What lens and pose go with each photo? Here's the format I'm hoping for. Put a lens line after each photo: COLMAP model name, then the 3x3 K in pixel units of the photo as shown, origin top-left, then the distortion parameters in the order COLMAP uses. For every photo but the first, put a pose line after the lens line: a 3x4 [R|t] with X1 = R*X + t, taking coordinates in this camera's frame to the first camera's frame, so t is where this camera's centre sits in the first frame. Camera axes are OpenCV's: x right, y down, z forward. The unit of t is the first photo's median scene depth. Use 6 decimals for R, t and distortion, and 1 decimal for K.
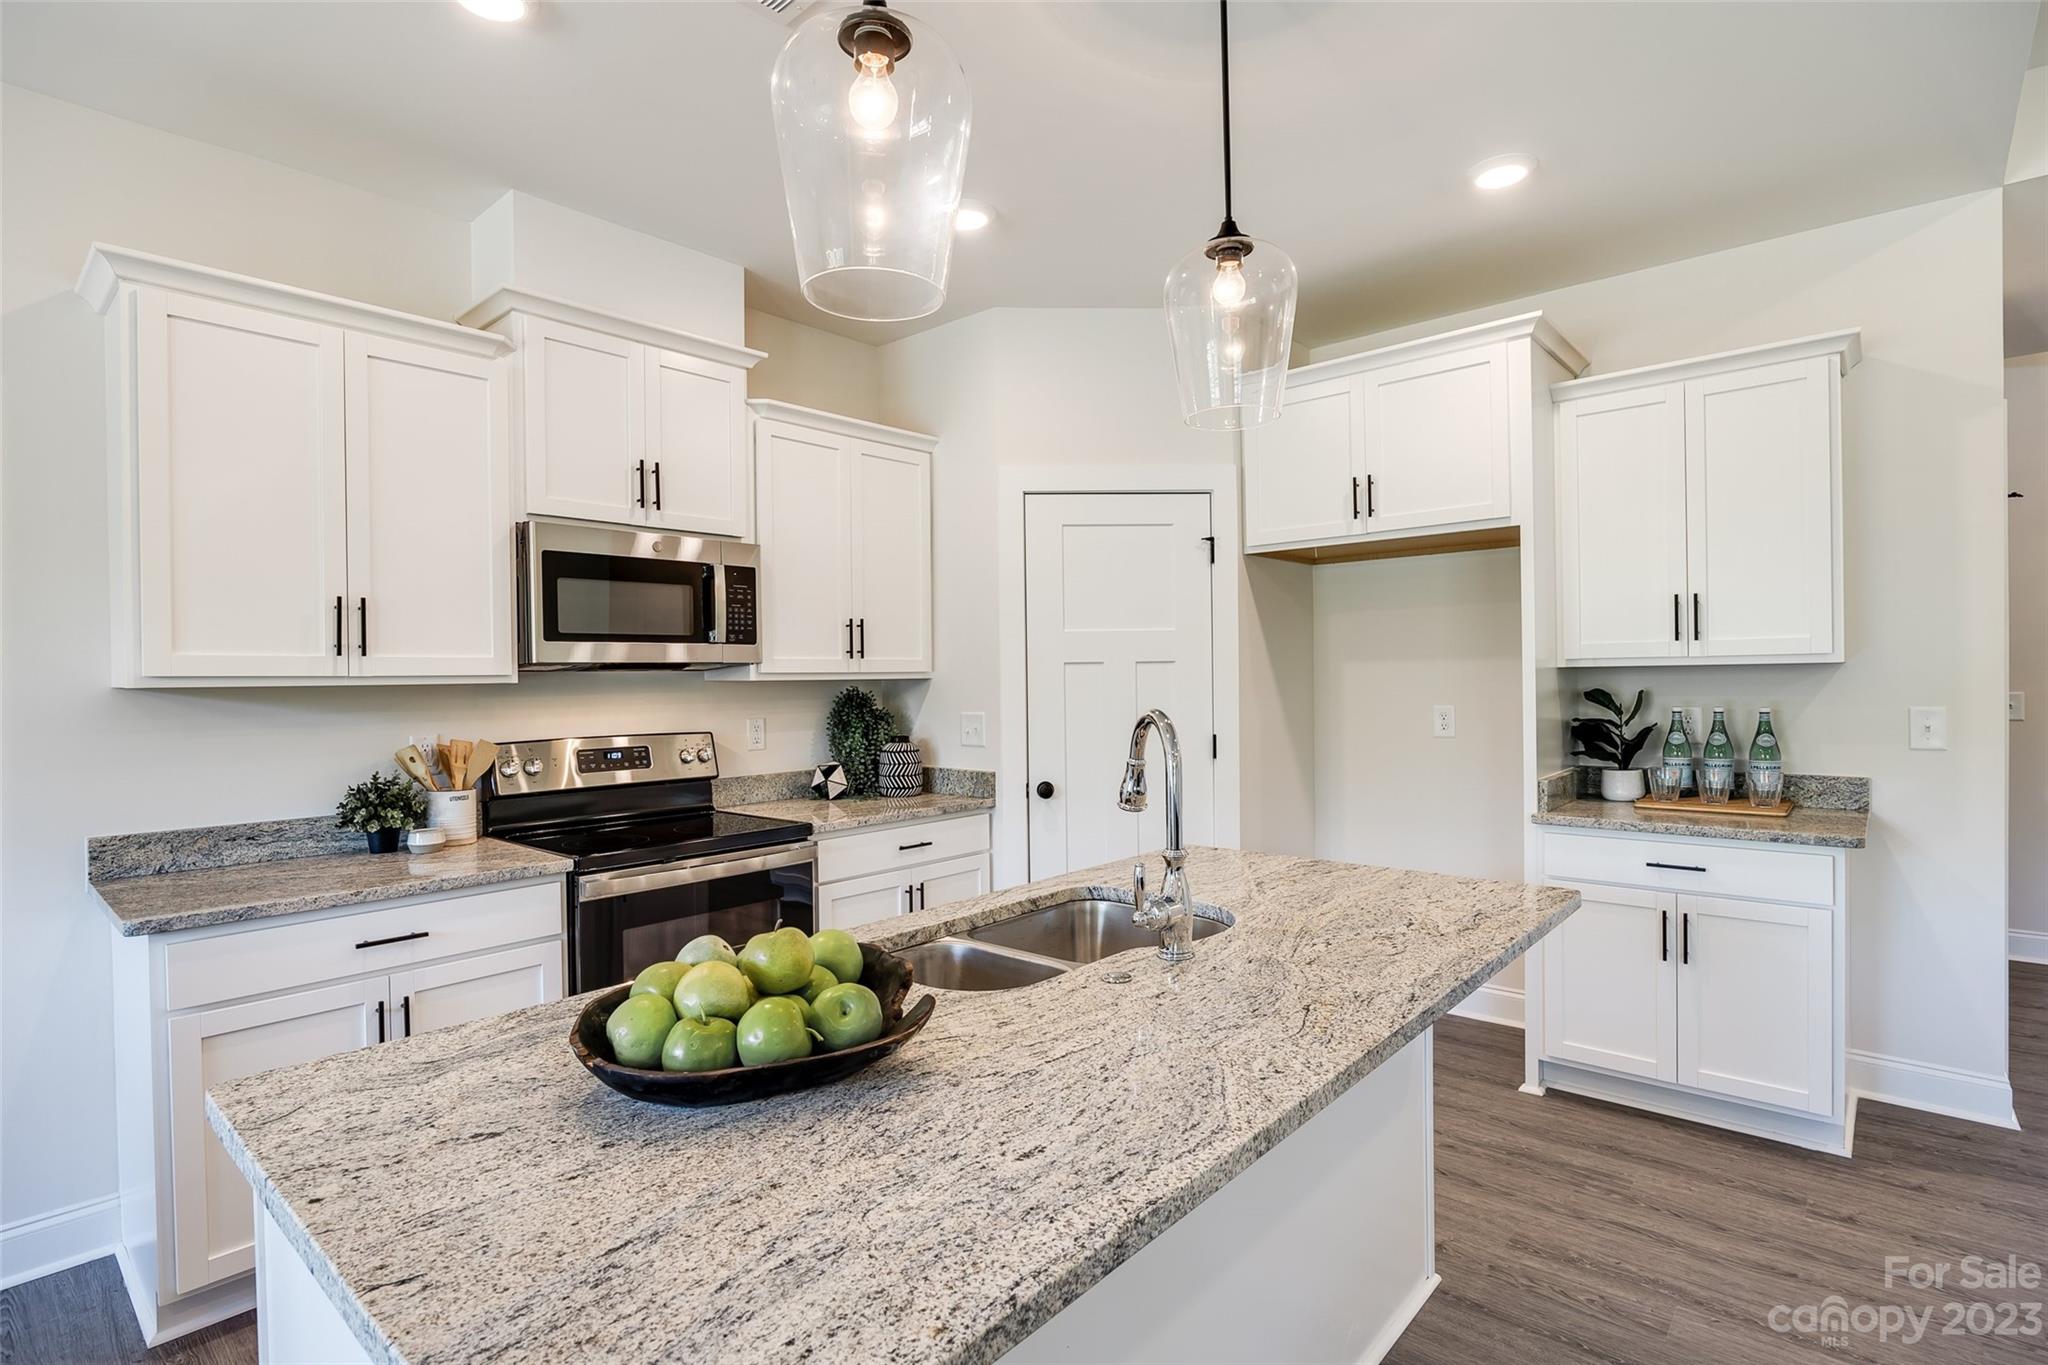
lens RADIAL K [[987.4, 0, 1024.0], [0, 987.4, 682.5], [0, 0, 1]] dist [-0.003435, -0.000169]
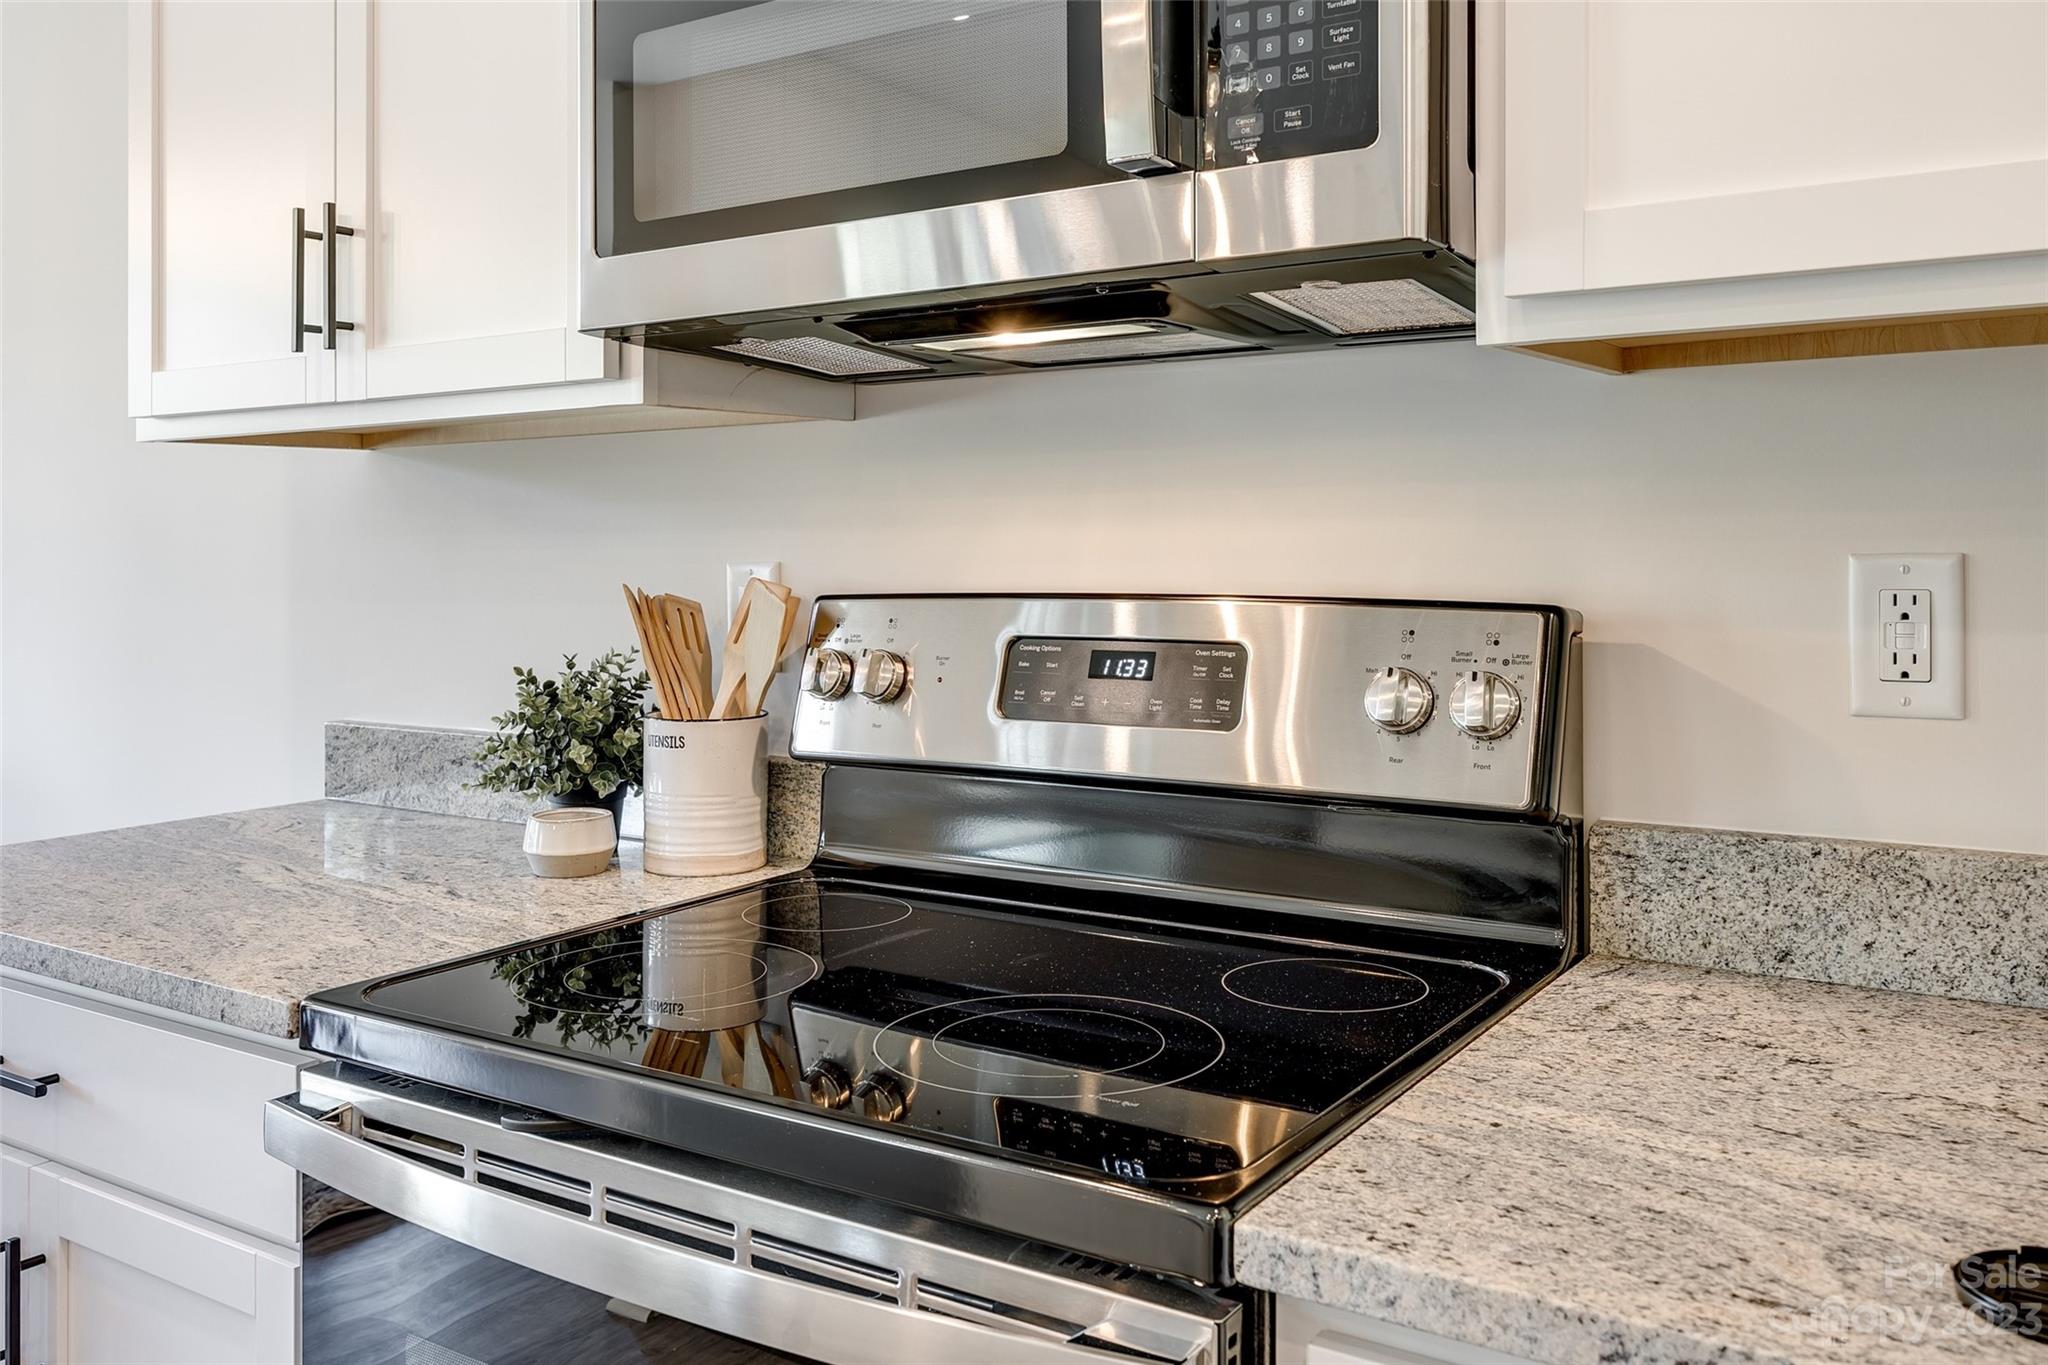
lens RADIAL K [[1672.6, 0, 1020.9], [0, 1672.6, 626.3], [0, 0, 1]] dist [-0.028143, -0.003250]
pose [[0.090243, 0.032695, -0.995383, 0.046414], [-0.005798, 0.999461, 0.032303, 0.051379], [0.995903, 0.002857, 0.090384, 0.999383]]
